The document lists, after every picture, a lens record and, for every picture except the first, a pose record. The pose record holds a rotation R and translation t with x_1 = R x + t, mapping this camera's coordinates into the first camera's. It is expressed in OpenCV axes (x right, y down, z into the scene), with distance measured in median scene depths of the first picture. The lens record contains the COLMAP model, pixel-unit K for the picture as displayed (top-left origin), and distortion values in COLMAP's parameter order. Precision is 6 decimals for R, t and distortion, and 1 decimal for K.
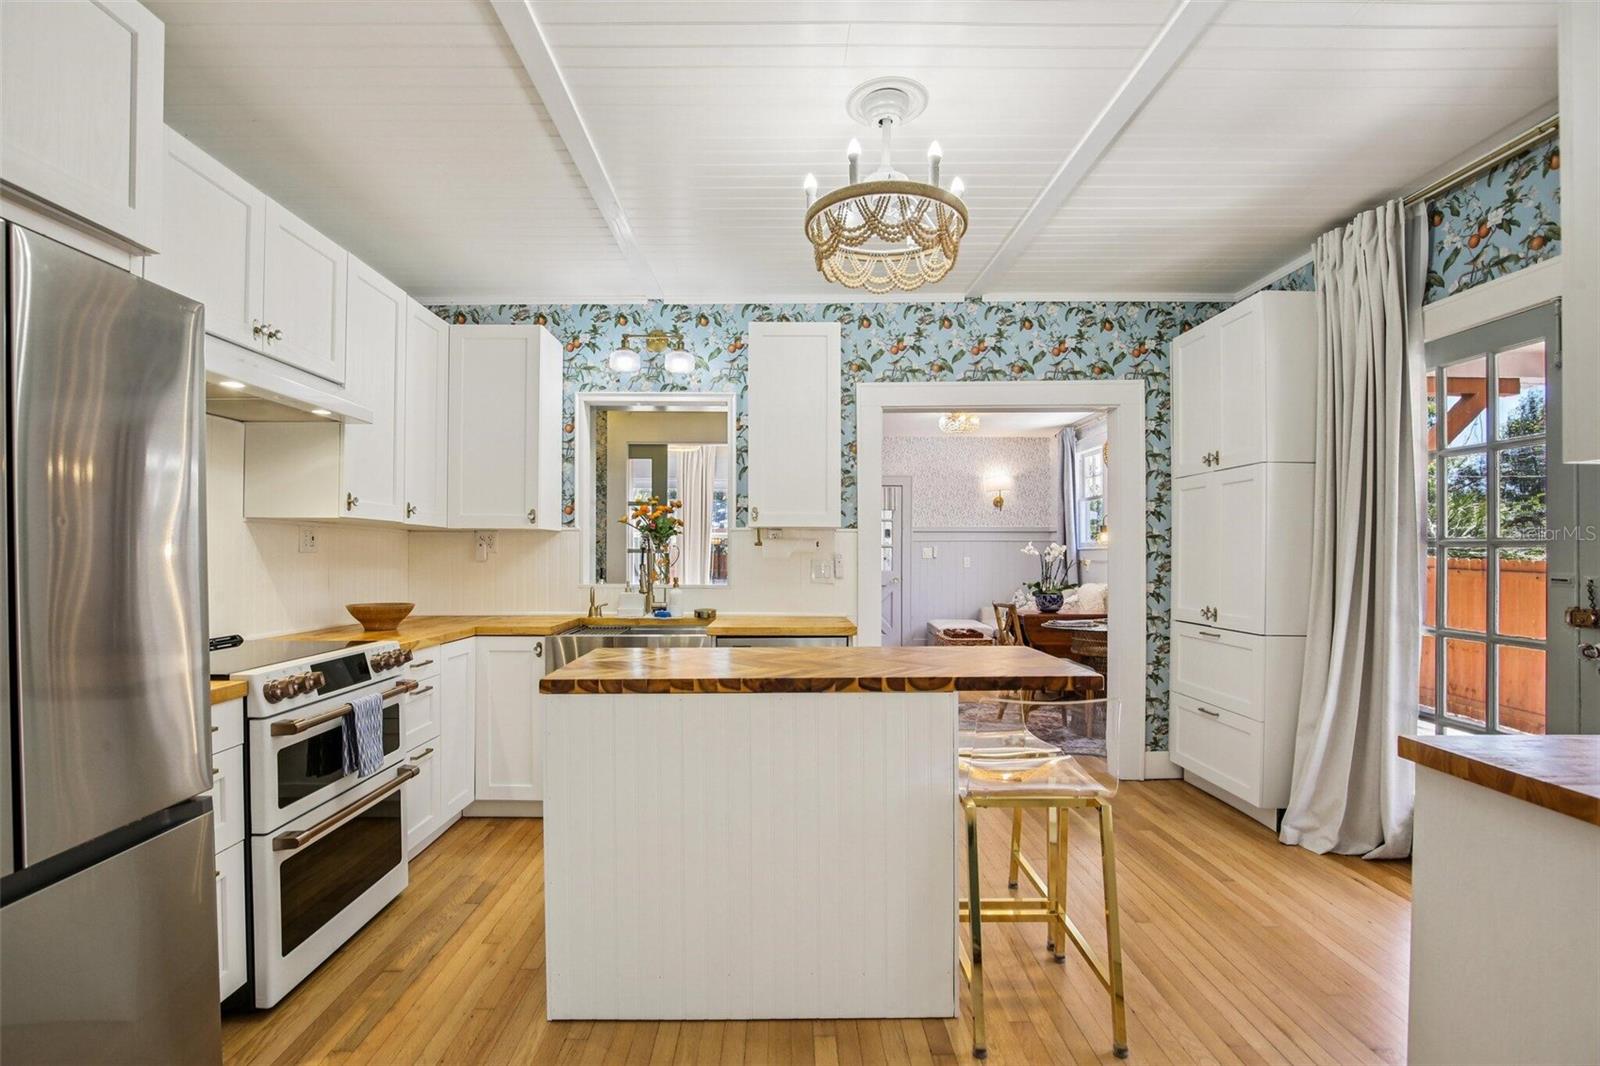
lens RADIAL K [[745.4, 0, 799.7], [0, 745.4, 556.3], [0, 0, 1]] dist [-0.021664, 0.001822]
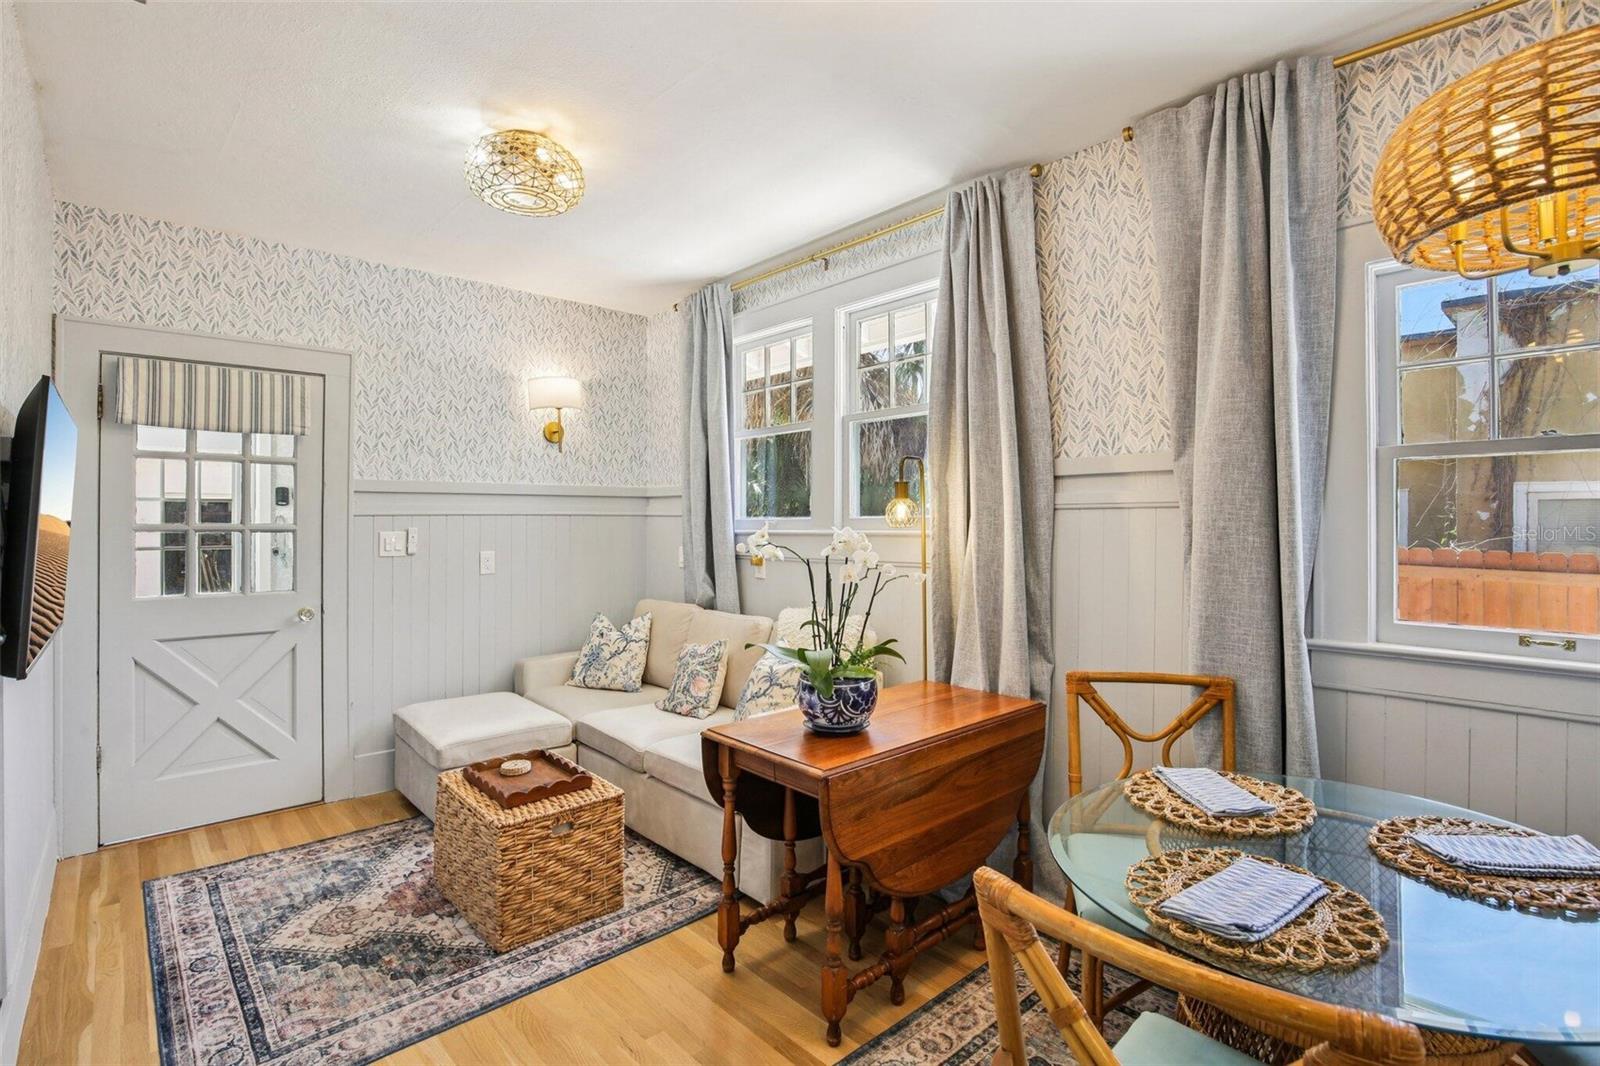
lens RADIAL K [[745.4, 0, 759.9], [0, 745.4, 509.3], [0, 0, 1]] dist [-0.021664, 0.001822]
pose [[0.768330, 0.004771, 0.640037, 0.063904], [0.000454, 0.999968, -0.007999, -0.020296], [-0.640054, 0.006437, 0.768303, 0.550398]]
